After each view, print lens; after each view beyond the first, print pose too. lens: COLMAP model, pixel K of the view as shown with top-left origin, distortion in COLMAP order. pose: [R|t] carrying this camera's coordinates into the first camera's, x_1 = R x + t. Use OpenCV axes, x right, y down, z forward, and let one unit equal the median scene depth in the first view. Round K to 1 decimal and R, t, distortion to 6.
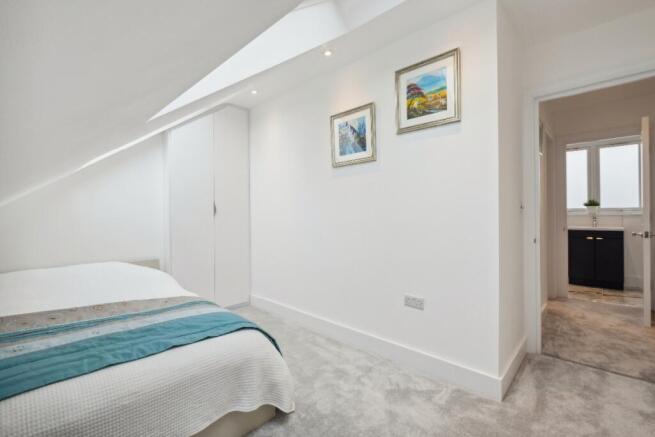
lens RADIAL K [[292.6, 0, 327.3], [0, 292.6, 215.2], [0, 0, 1]] dist [-0.001696, -0.000290]
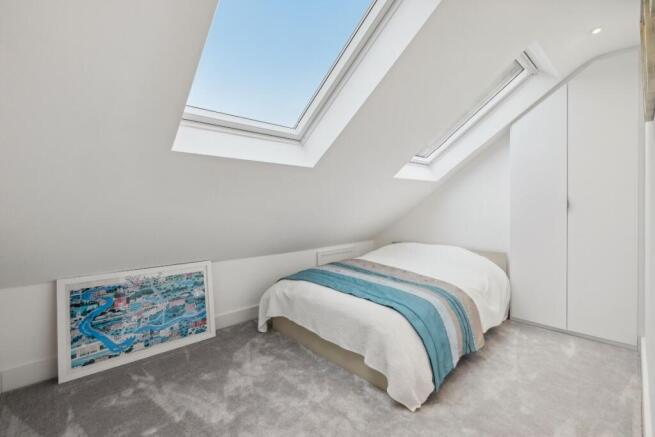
lens RADIAL K [[292.6, 0, 327.3], [0, 292.6, 215.2], [0, 0, 1]] dist [-0.001696, -0.000290]
pose [[-0.067610, 0.024910, -0.997401, 0.883287], [-0.001117, 0.999686, 0.025043, -0.022073], [0.997711, 0.002807, -0.067560, 0.785305]]
